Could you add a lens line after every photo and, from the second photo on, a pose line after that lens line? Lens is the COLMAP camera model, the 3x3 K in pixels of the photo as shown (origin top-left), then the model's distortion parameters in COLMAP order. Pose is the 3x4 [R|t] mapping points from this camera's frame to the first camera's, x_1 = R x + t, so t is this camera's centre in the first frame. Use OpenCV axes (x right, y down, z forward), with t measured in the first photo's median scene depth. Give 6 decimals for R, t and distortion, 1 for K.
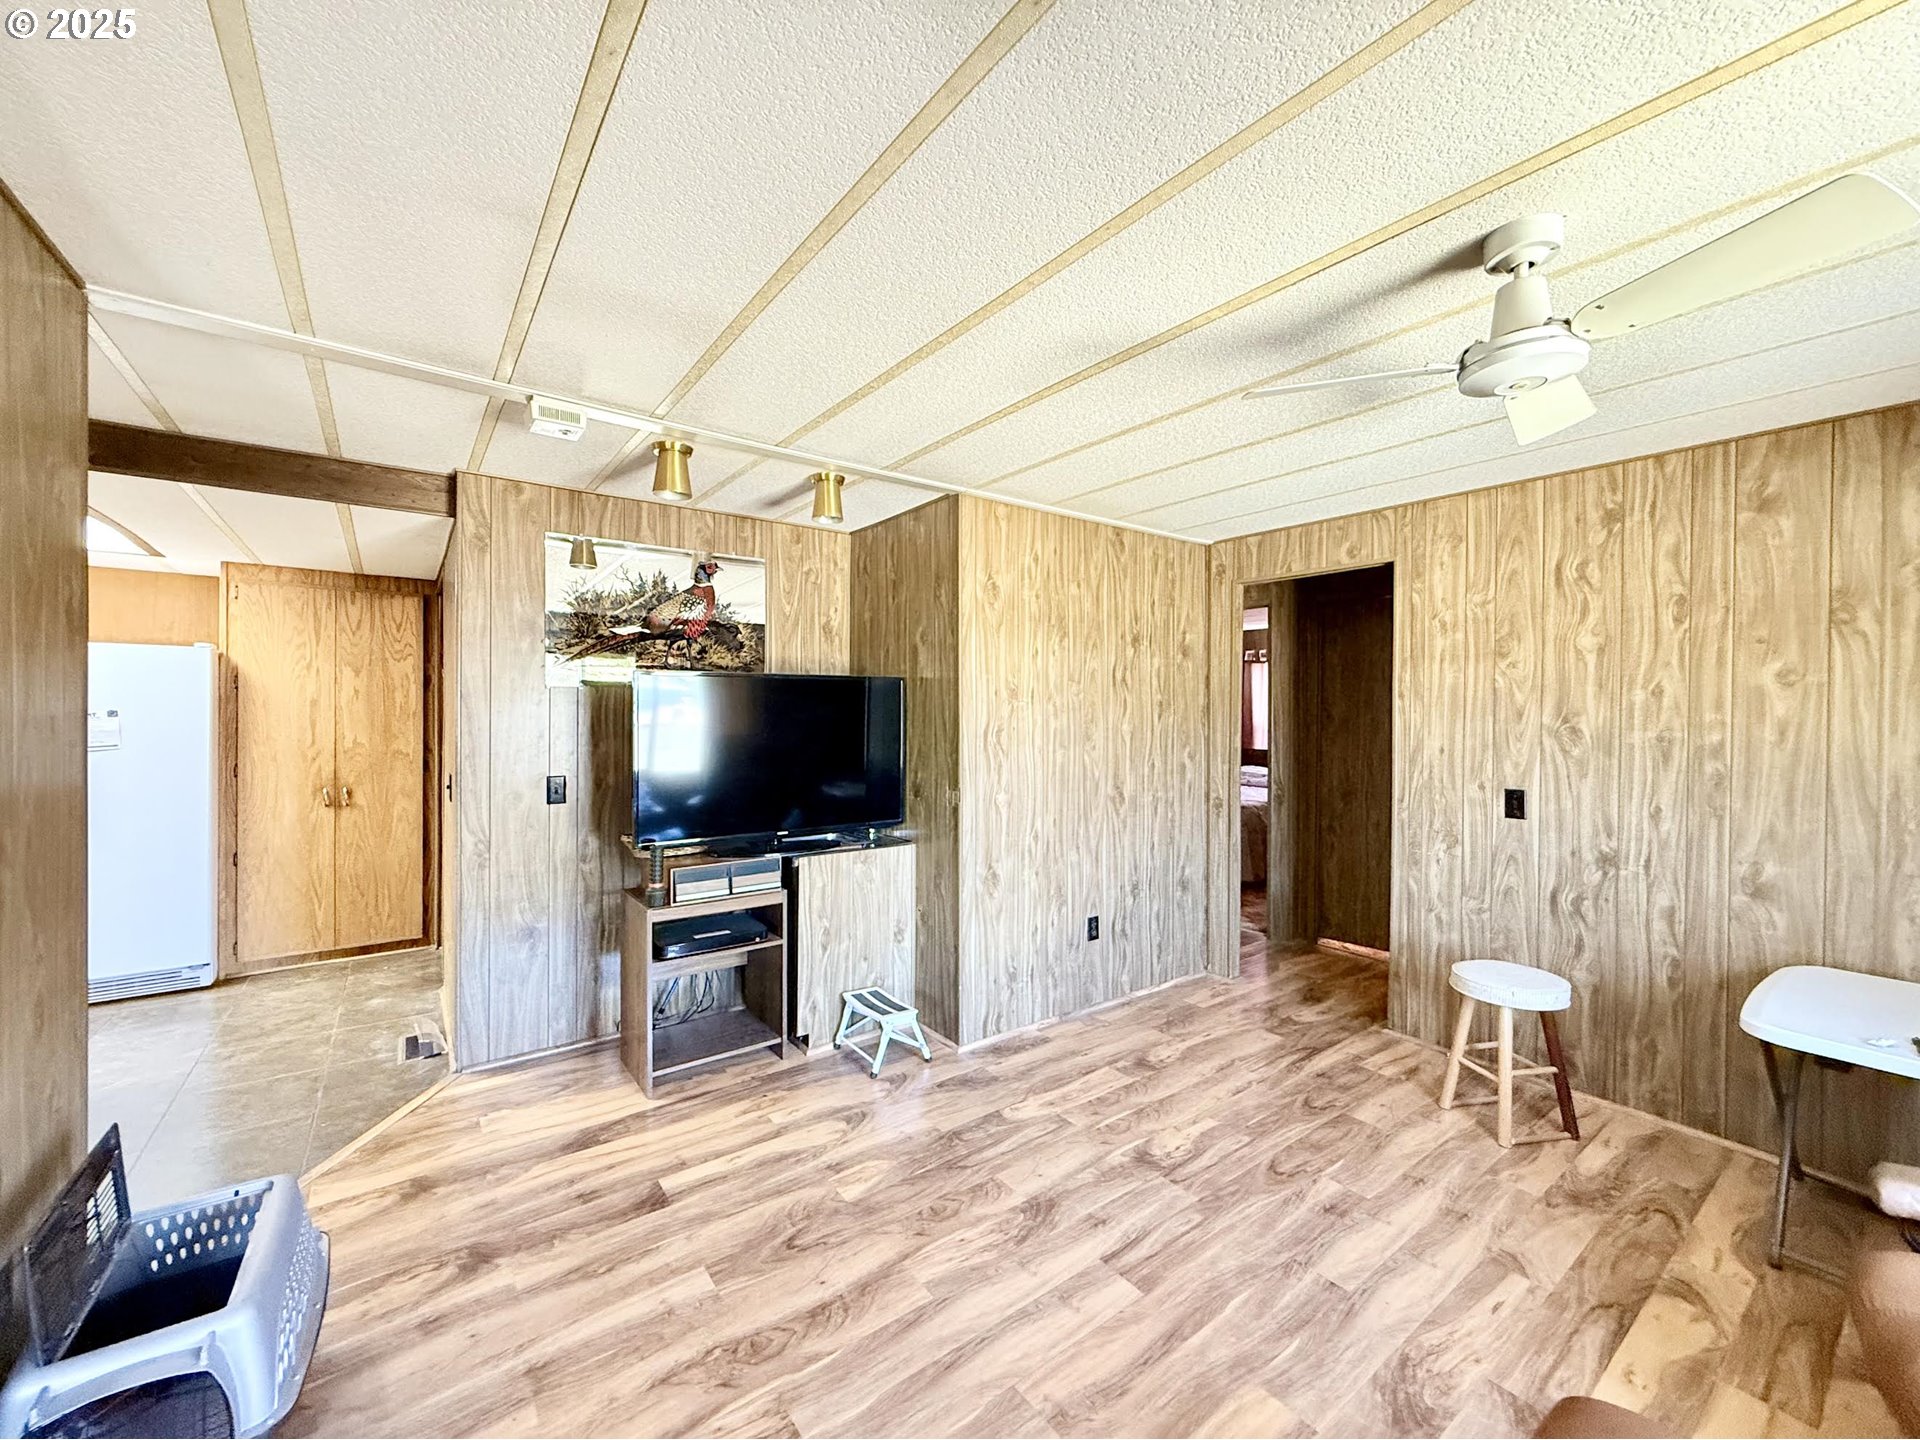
lens RADIAL K [[764.8, 0, 959.7], [0, 764.8, 718.5], [0, 0, 1]] dist [0.001061, -0.000084]
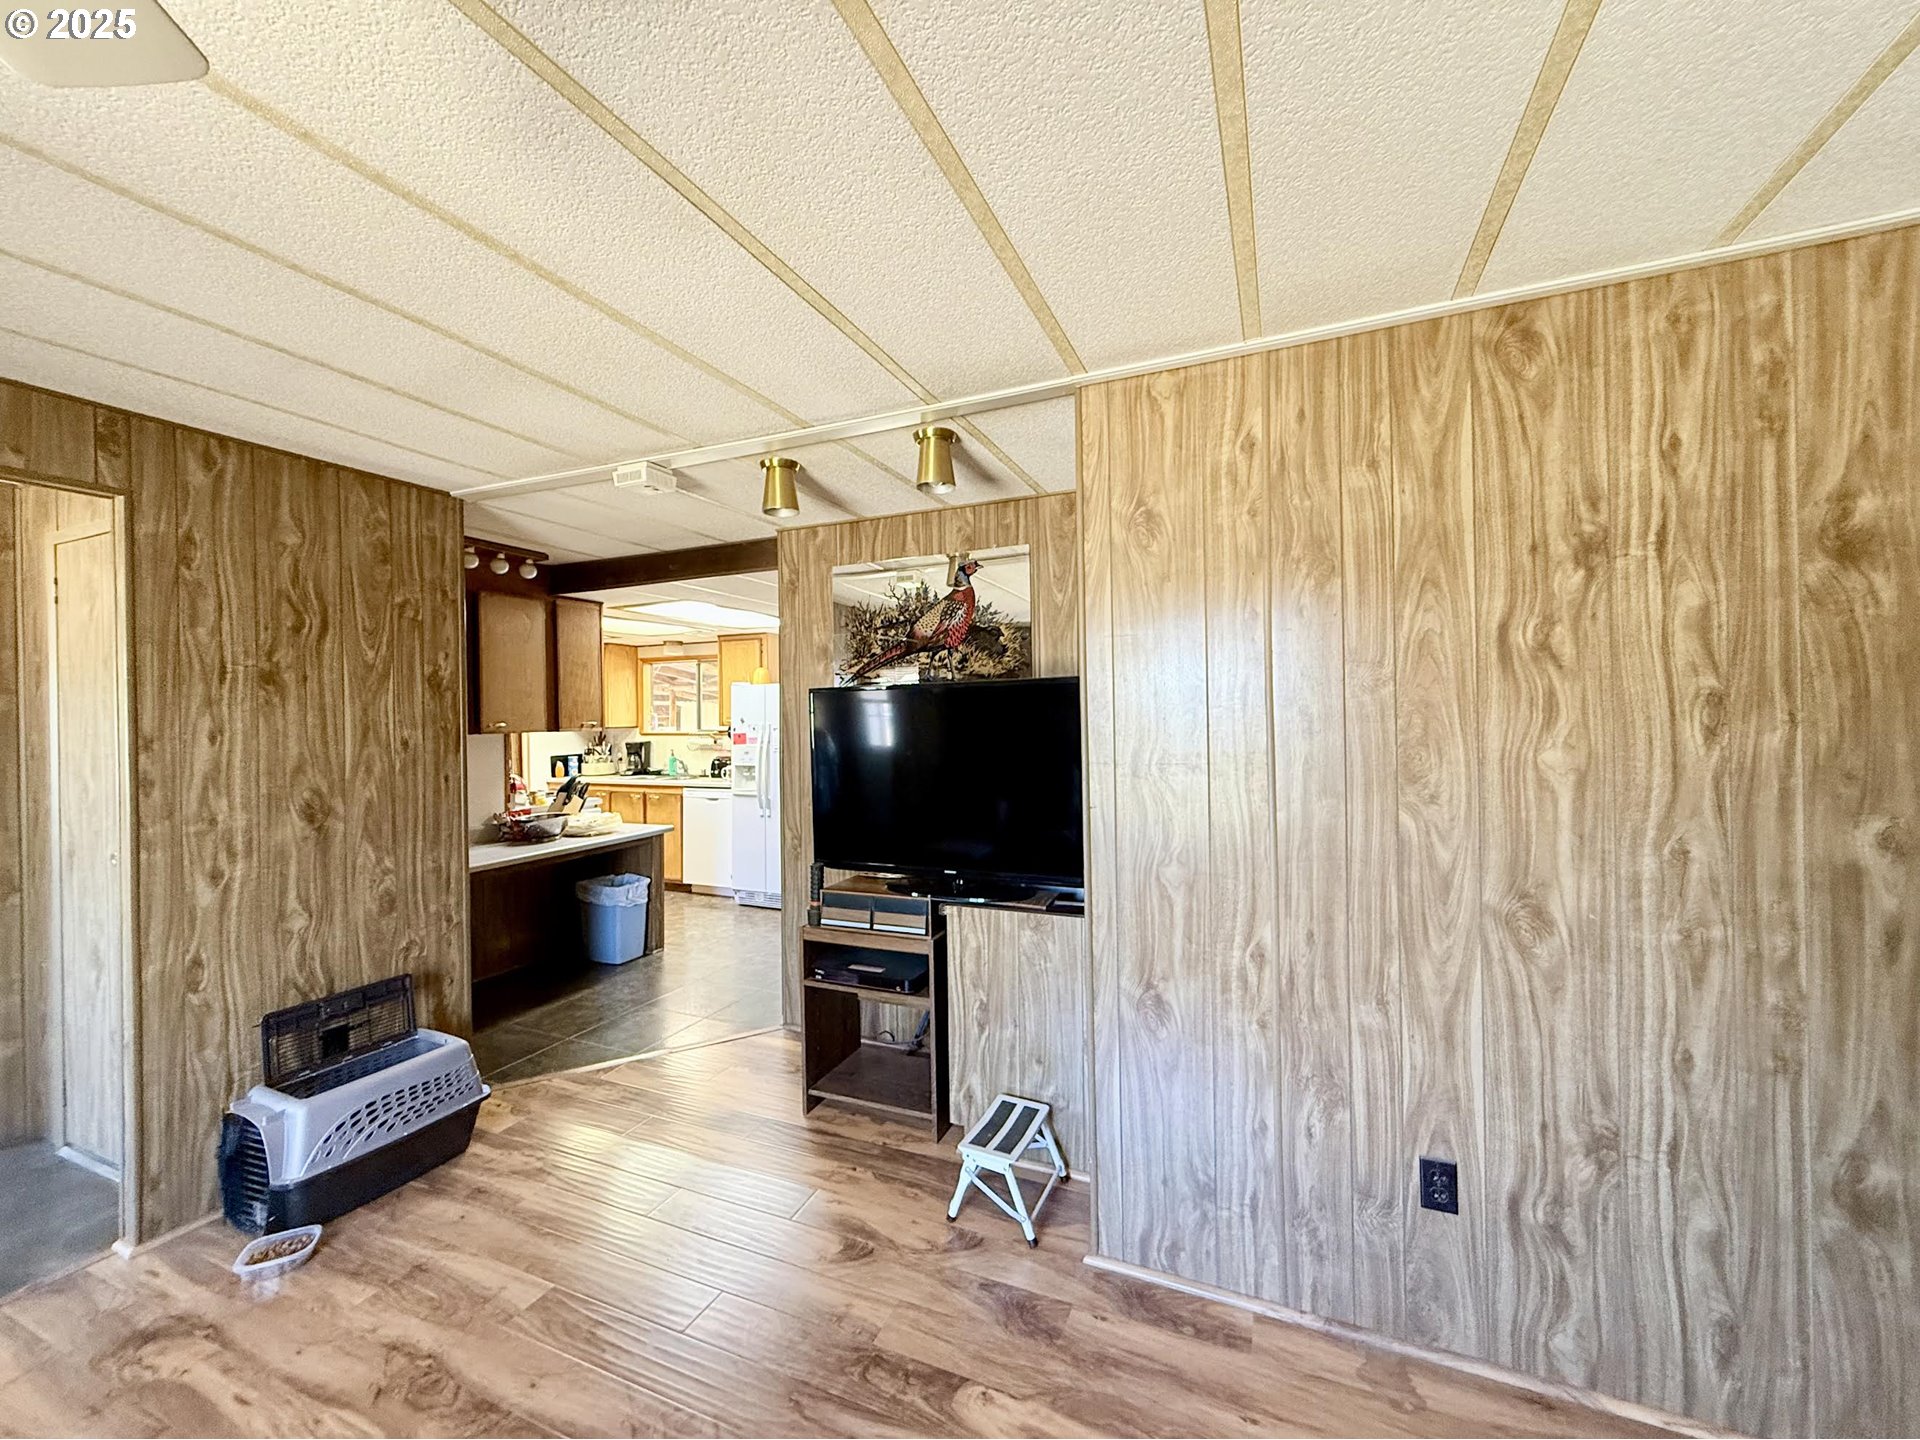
lens RADIAL K [[764.8, 0, 955.3], [0, 764.8, 717.4], [0, 0, 1]] dist [0.001061, -0.000084]
pose [[0.500558, -0.012106, -0.865618, 0.464610], [0.009148, 0.999920, -0.008694, -0.011338], [0.865655, -0.003567, 0.500629, 0.544723]]
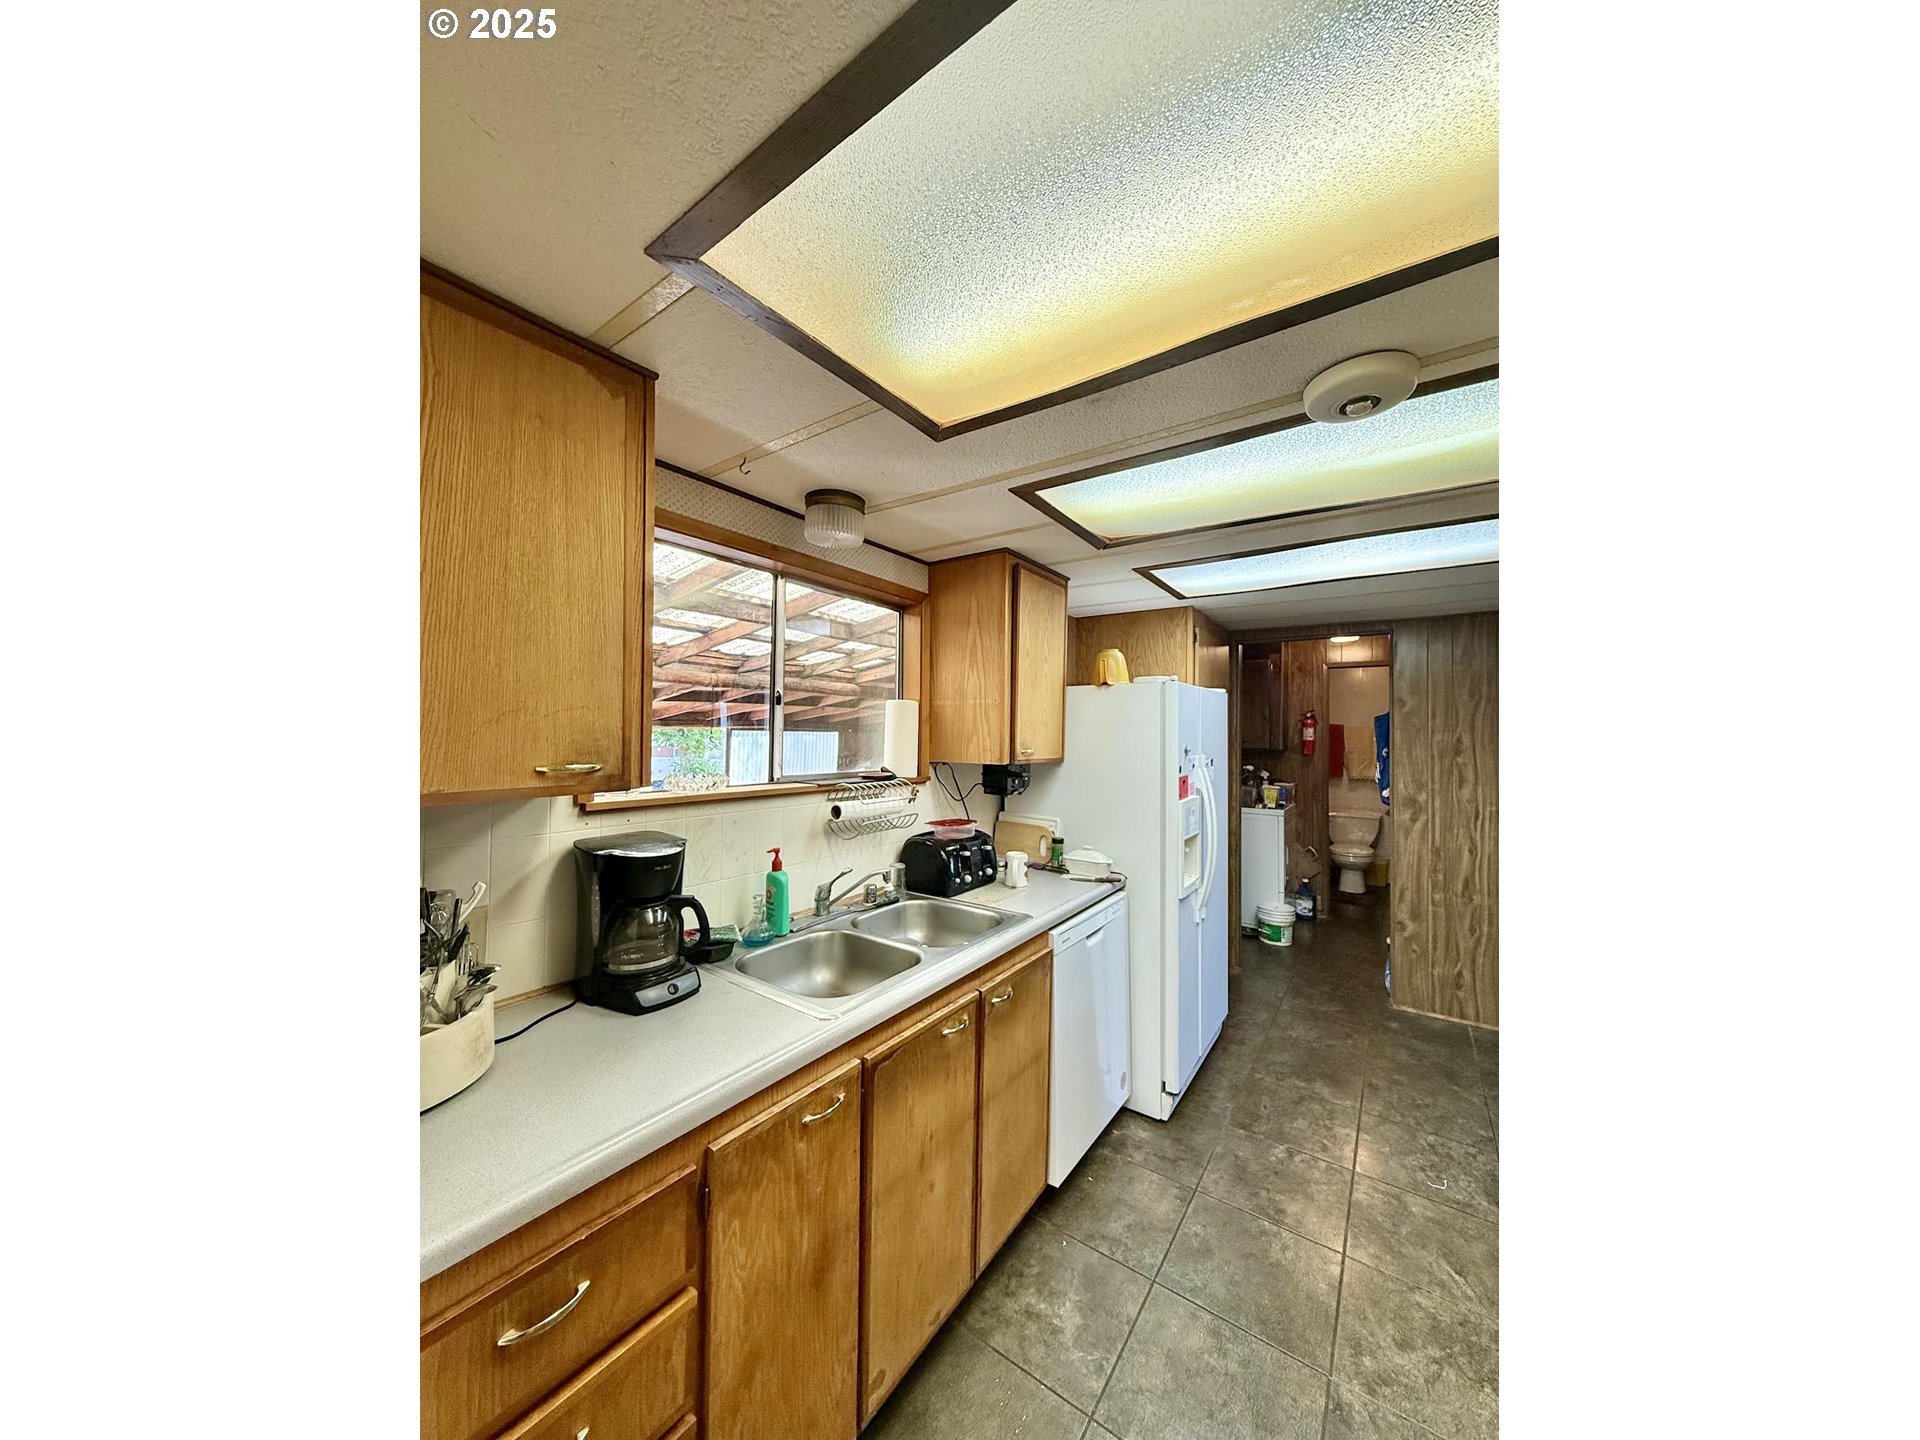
lens RADIAL K [[607.3, 0, 958.6], [0, 607.3, 720.6], [0, 0, 1]] dist [-0.003649, 0.000141]
pose [[0.950376, 0.008773, 0.310980, -1.734759], [-0.002874, 0.999807, -0.019421, -0.044316], [-0.311090, 0.017564, 0.950218, 0.401073]]
